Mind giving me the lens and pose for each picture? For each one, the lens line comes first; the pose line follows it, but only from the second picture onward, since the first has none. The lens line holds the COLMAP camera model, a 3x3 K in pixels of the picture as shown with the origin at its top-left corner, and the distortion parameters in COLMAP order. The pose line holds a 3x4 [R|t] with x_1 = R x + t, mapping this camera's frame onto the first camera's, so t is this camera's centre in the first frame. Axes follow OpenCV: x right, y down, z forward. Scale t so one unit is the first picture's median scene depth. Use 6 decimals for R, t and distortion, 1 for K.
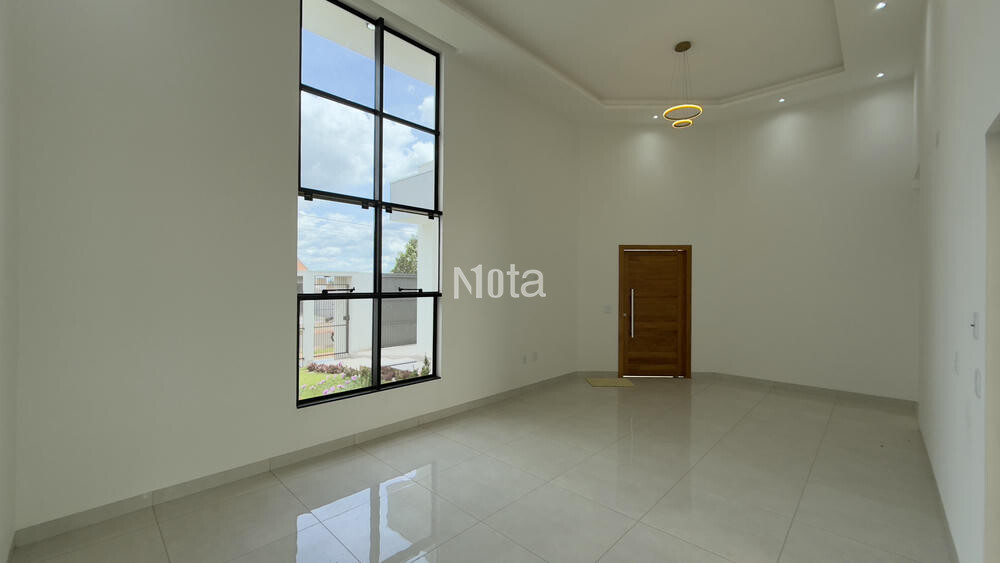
lens RADIAL K [[401.1, 0, 499.9], [0, 401.1, 282.8], [0, 0, 1]] dist [-0.000045, -0.000002]
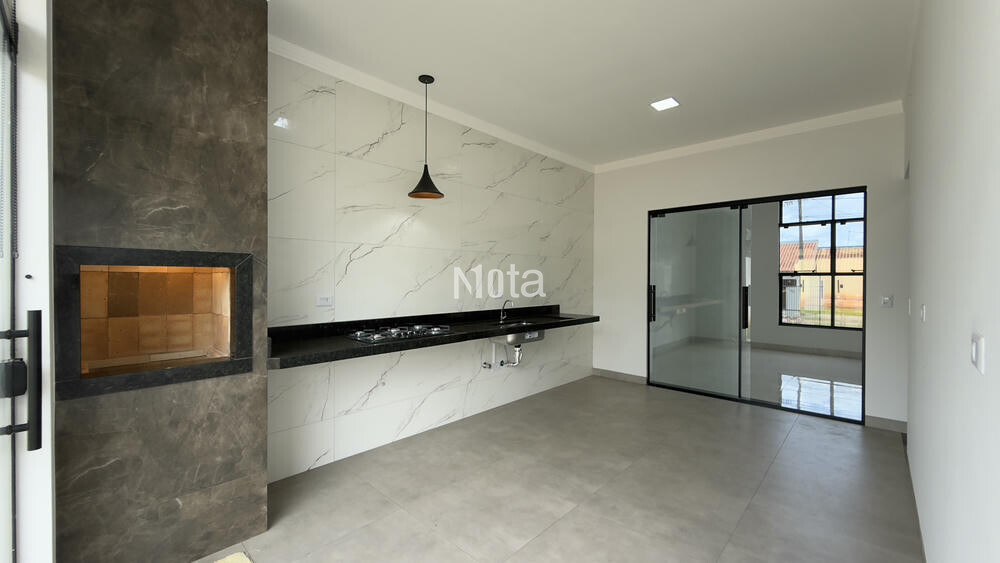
lens RADIAL K [[401.1, 0, 500.2], [0, 401.1, 276.7], [0, 0, 1]] dist [-0.000045, -0.000002]
pose [[0.008751, 0.006394, -0.999941, 1.427504], [0.001851, 0.999978, 0.006410, 0.029281], [0.999960, -0.001907, 0.008739, -0.461364]]
